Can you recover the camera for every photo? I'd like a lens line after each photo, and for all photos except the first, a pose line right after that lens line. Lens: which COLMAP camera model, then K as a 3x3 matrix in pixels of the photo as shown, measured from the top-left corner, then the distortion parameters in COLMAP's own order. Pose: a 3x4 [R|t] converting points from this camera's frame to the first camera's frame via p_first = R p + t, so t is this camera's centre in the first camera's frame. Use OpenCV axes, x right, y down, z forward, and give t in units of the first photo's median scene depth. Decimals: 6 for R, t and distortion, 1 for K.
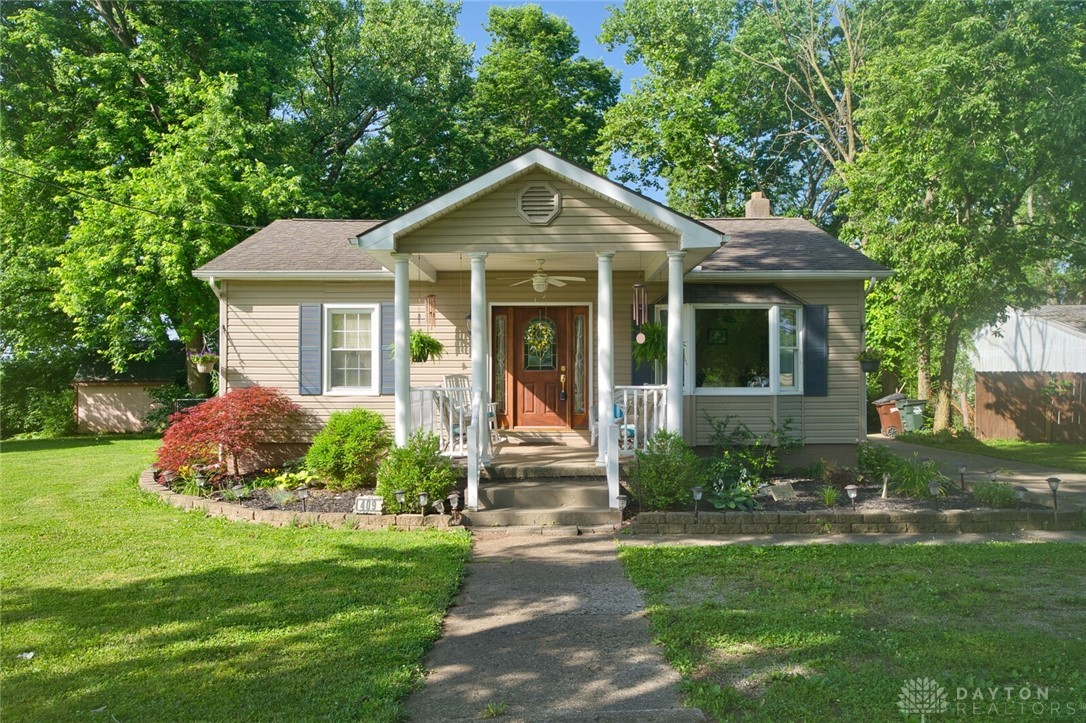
lens RADIAL K [[796.2, 0, 548.1], [0, 796.2, 359.0], [0, 0, 1]] dist [-0.034115, -0.001933]
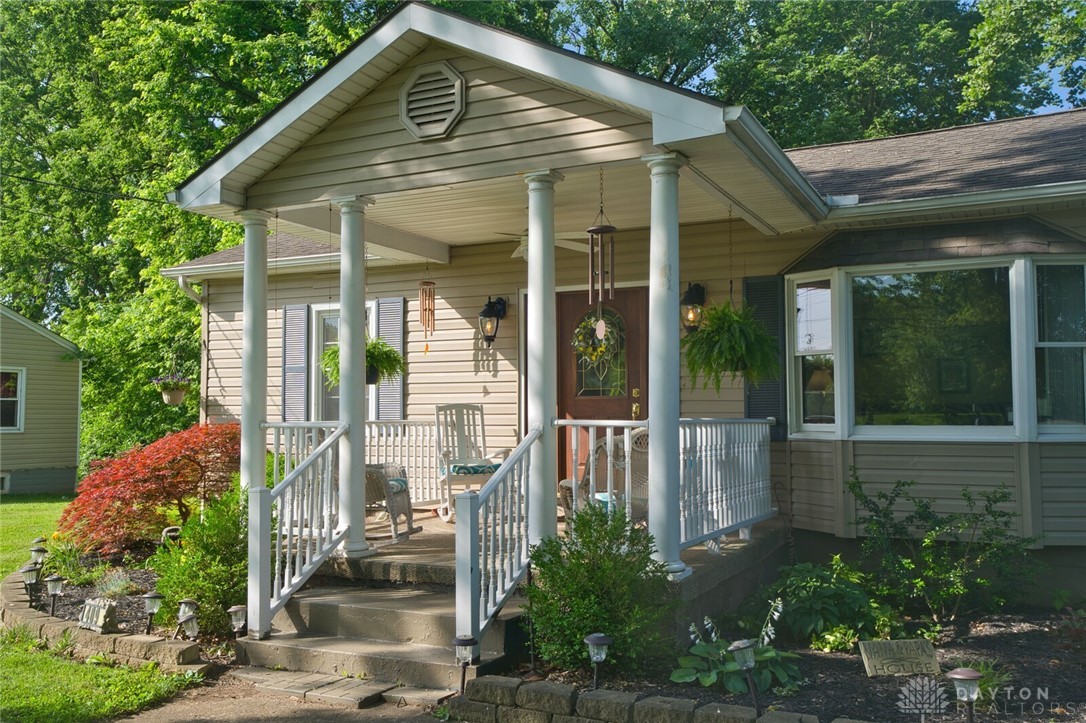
lens RADIAL K [[977.4, 0, 543.4], [0, 977.4, 368.4], [0, 0, 1]] dist [0.036865, 0.030849]
pose [[0.891362, -0.024037, -0.452654, 0.297200], [0.012938, 0.999535, -0.027601, 0.013484], [0.453107, 0.018746, 0.891259, 0.325600]]
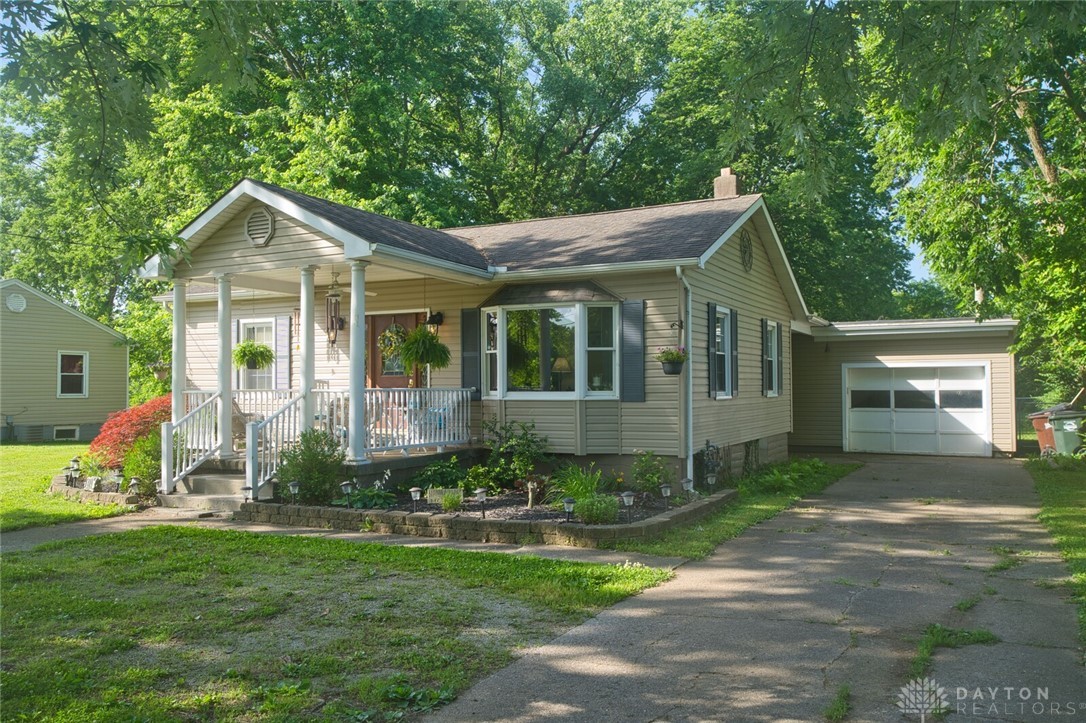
lens RADIAL K [[885.9, 0, 542.8], [0, 885.9, 364.1], [0, 0, 1]] dist [0.032385, 0.000645]
pose [[0.875308, -0.013965, -0.483365, 0.748752], [0.014070, 0.999895, -0.003410, 0.006437], [0.483362, -0.003817, 0.875412, 0.073480]]
